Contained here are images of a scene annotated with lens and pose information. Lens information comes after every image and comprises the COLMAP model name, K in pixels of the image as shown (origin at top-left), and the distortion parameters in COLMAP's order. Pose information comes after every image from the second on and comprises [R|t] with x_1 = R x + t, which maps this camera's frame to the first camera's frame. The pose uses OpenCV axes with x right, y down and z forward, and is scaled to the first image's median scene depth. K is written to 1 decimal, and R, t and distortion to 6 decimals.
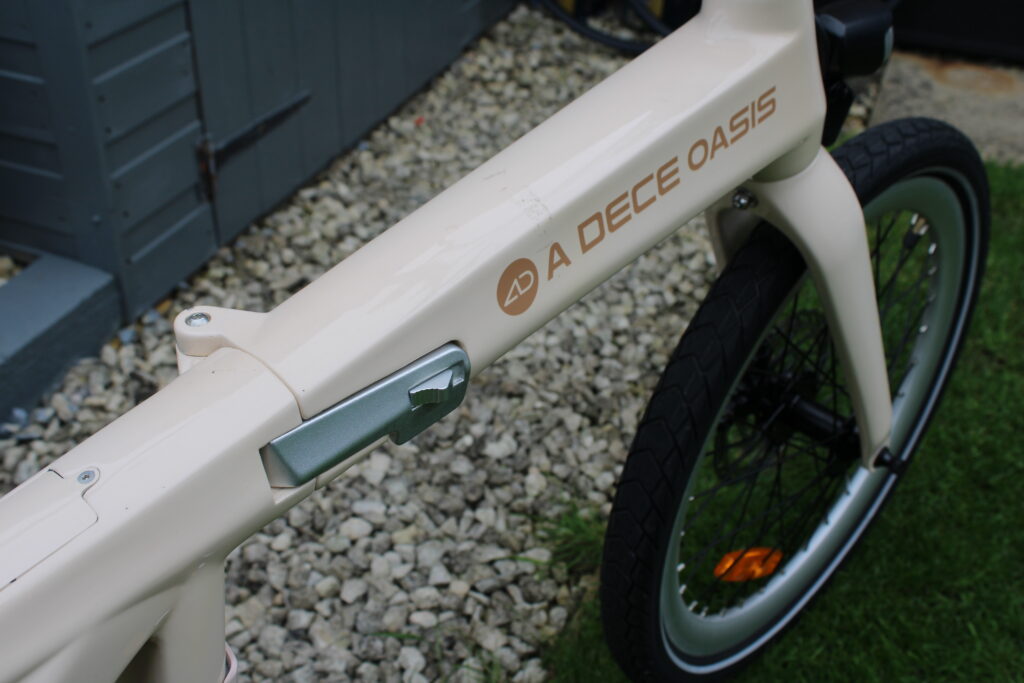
lens RADIAL K [[1226.0, 0, 510.4], [0, 1226.0, 343.2], [0, 0, 1]] dist [-0.014419, 0.000000]
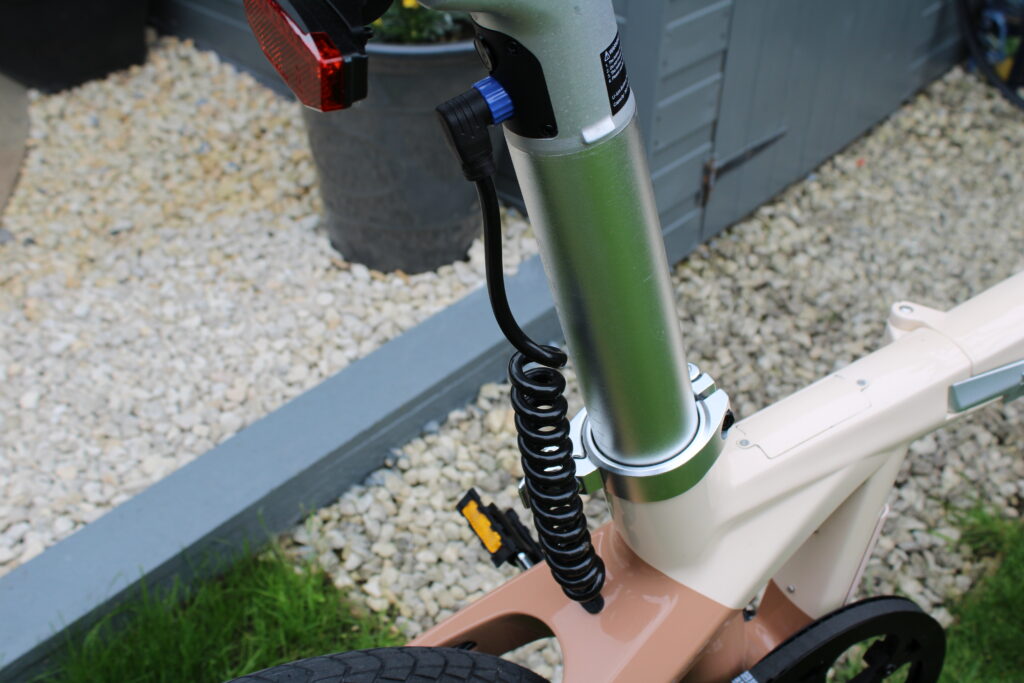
lens RADIAL K [[1226.0, 0, 514.9], [0, 1226.0, 339.7], [0, 0, 1]] dist [-0.014419, 0.000000]
pose [[0.955009, 0.185289, -0.231573, -0.110467], [-0.186157, 0.982350, 0.018295, 0.027951], [0.230876, 0.025637, 0.972645, -0.241459]]
